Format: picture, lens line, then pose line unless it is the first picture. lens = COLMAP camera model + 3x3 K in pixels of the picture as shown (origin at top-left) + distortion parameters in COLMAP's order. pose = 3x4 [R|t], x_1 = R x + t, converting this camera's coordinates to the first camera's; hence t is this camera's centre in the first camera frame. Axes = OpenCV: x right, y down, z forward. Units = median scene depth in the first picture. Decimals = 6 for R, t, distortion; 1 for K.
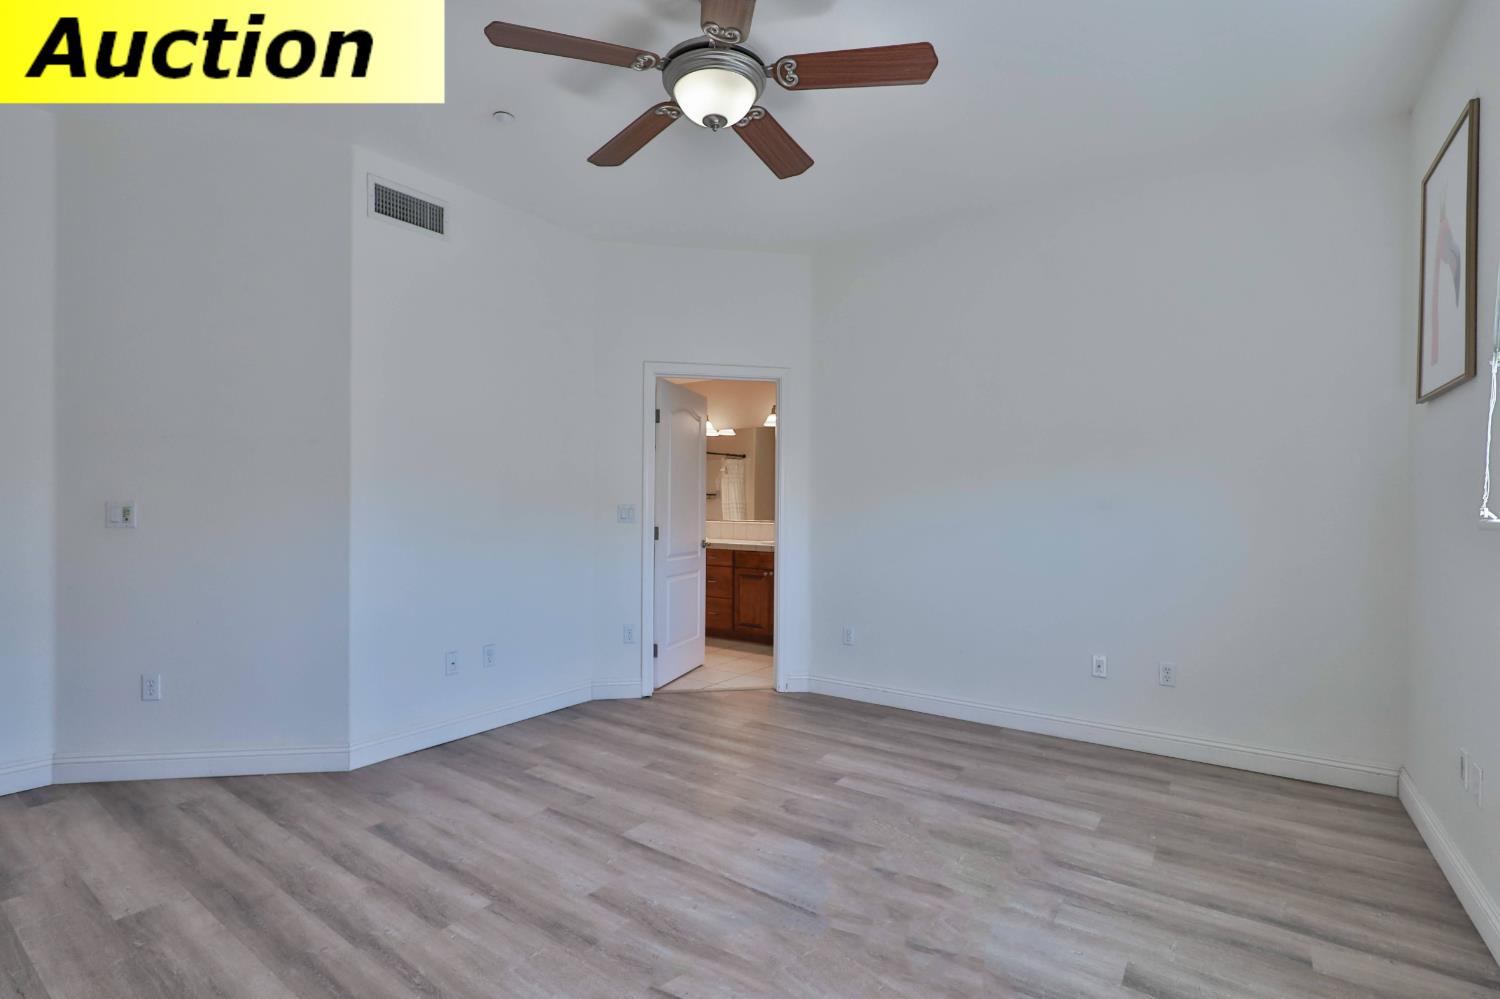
lens RADIAL K [[687.8, 0, 760.2], [0, 687.8, 503.2], [0, 0, 1]] dist [-0.035660, 0.008282]
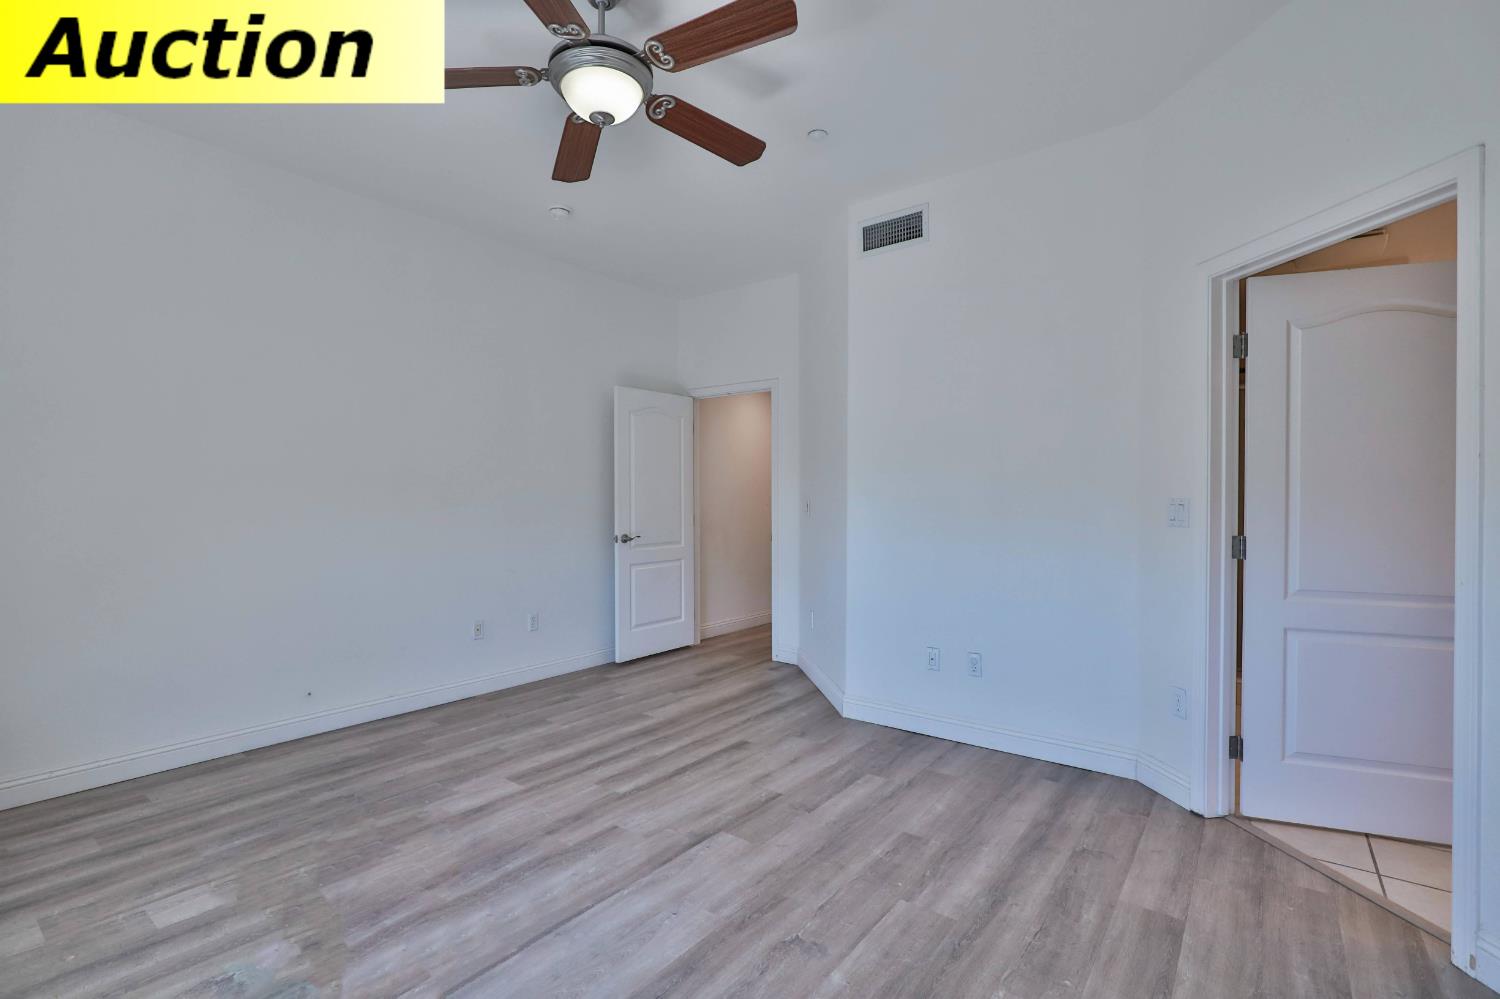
lens RADIAL K [[687.8, 0, 753.3], [0, 687.8, 502.0], [0, 0, 1]] dist [-0.035660, 0.008282]
pose [[-0.029528, 0.003507, -0.999558, 0.739914], [-0.004287, 0.999984, 0.003635, 0.000644], [0.999555, 0.004392, -0.029512, 1.004290]]
